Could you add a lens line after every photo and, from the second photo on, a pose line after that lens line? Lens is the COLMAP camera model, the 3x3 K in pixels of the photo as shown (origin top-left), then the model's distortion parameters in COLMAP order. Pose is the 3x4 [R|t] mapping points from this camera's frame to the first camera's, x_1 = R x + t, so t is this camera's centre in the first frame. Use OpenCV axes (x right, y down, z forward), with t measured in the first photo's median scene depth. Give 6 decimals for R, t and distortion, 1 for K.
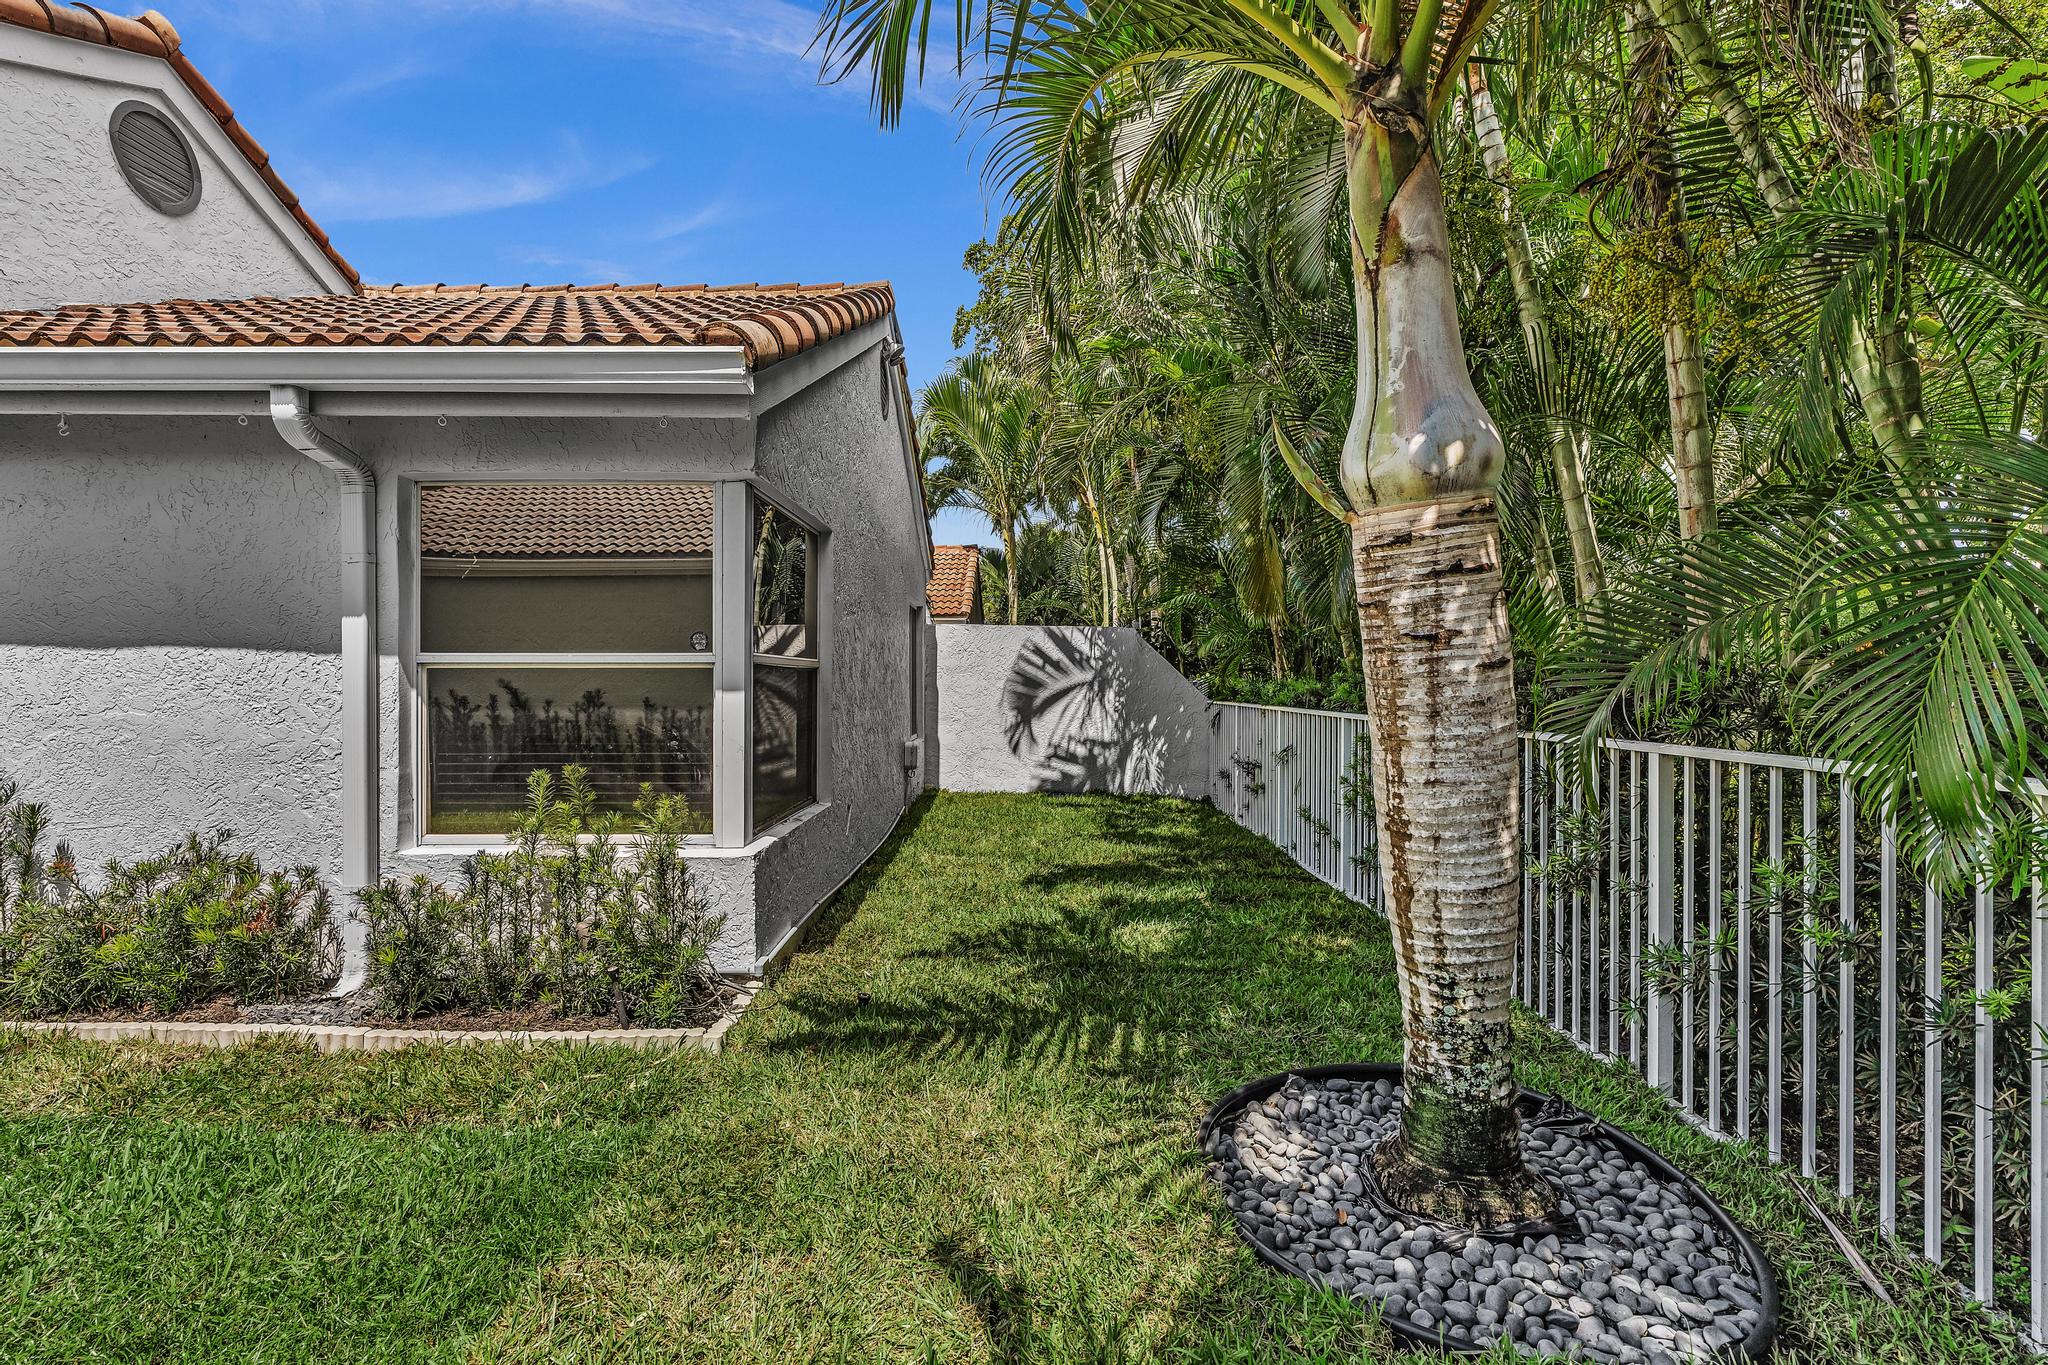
lens RADIAL K [[923.7, 0, 1015.6], [0, 923.7, 678.5], [0, 0, 1]] dist [-0.004922, 0.002007]
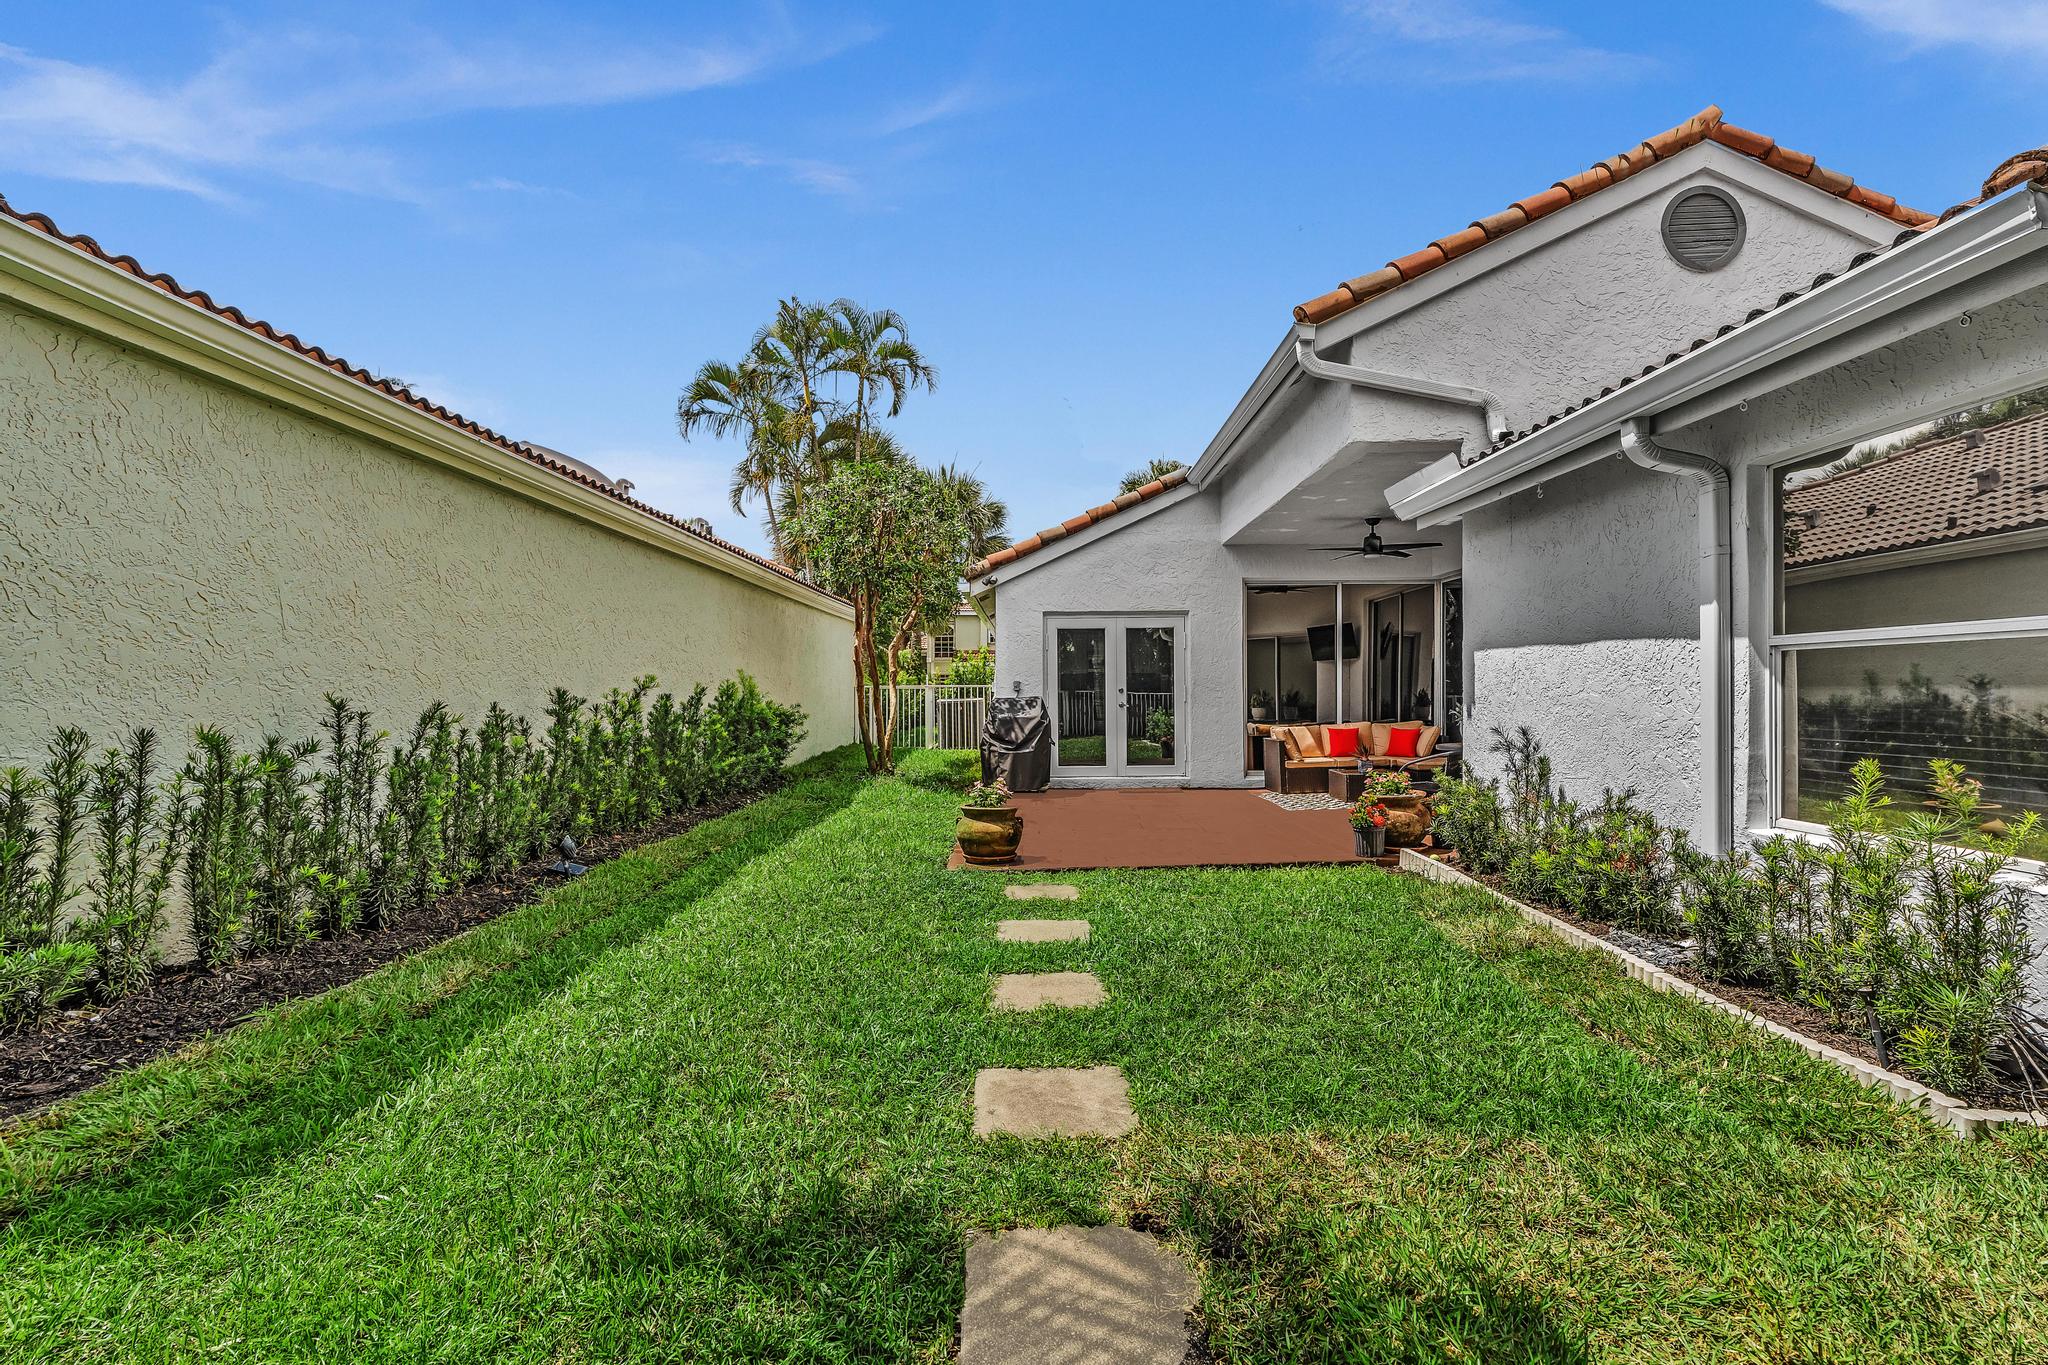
lens RADIAL K [[923.7, 0, 1014.8], [0, 923.7, 698.4], [0, 0, 1]] dist [-0.004922, 0.002007]
pose [[-0.018541, 0.008127, -0.999795, 0.380015], [0.011660, 0.999901, 0.007912, 0.023213], [0.999760, -0.011511, -0.018634, 0.196925]]
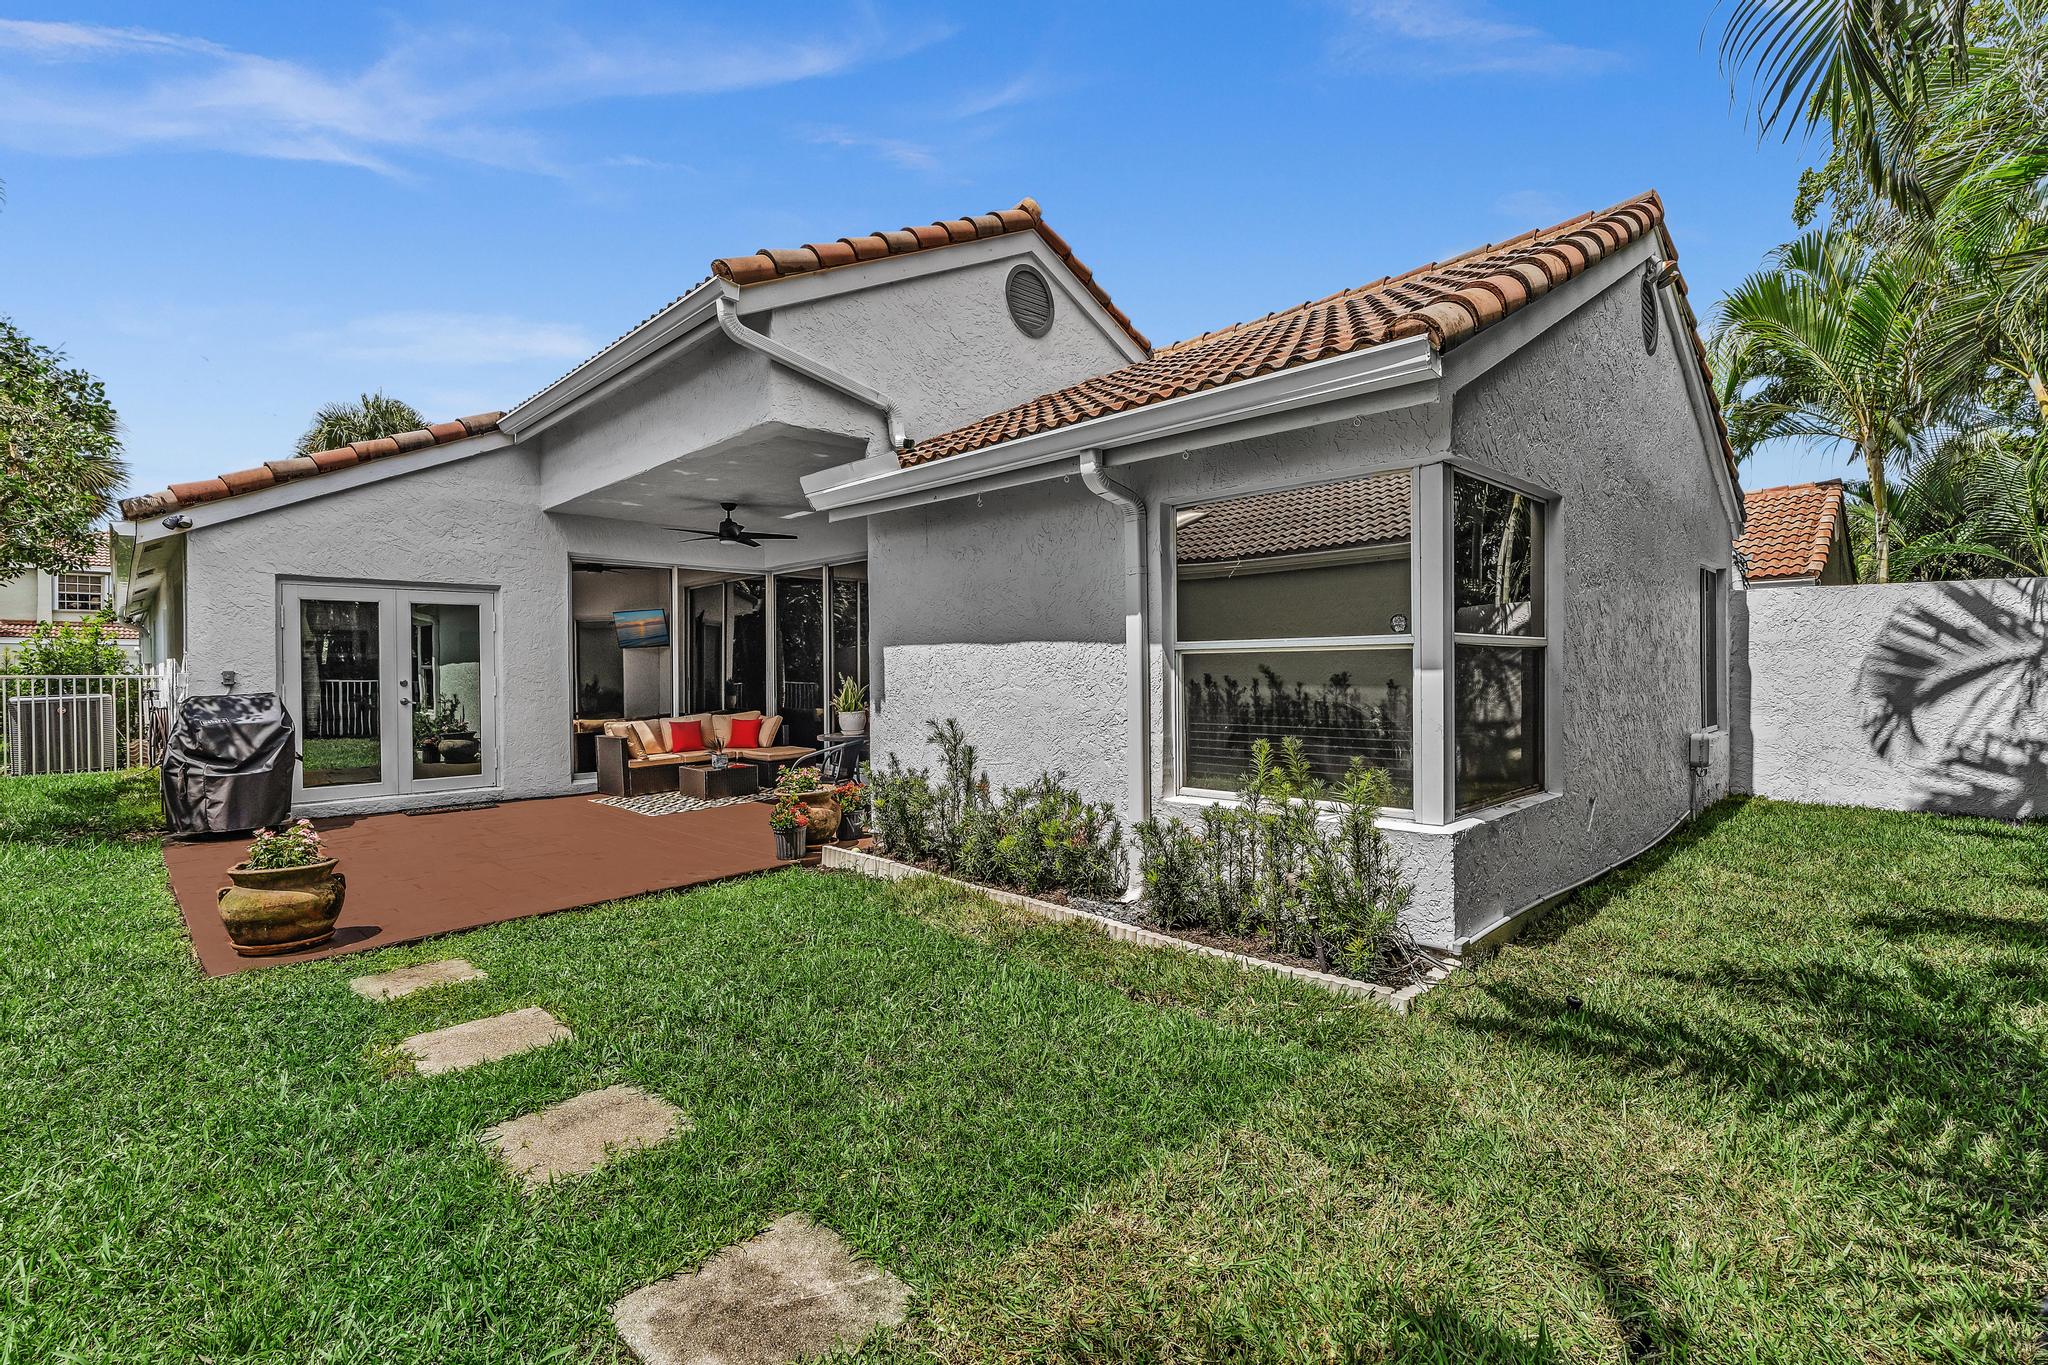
lens RADIAL K [[923.7, 0, 1011.9], [0, 923.7, 677.3], [0, 0, 1]] dist [-0.004922, 0.002007]
pose [[0.700074, -0.000784, -0.714070, 0.096752], [0.012077, 0.999869, 0.010743, 0.003989], [0.713969, -0.016145, 0.699992, -0.042179]]
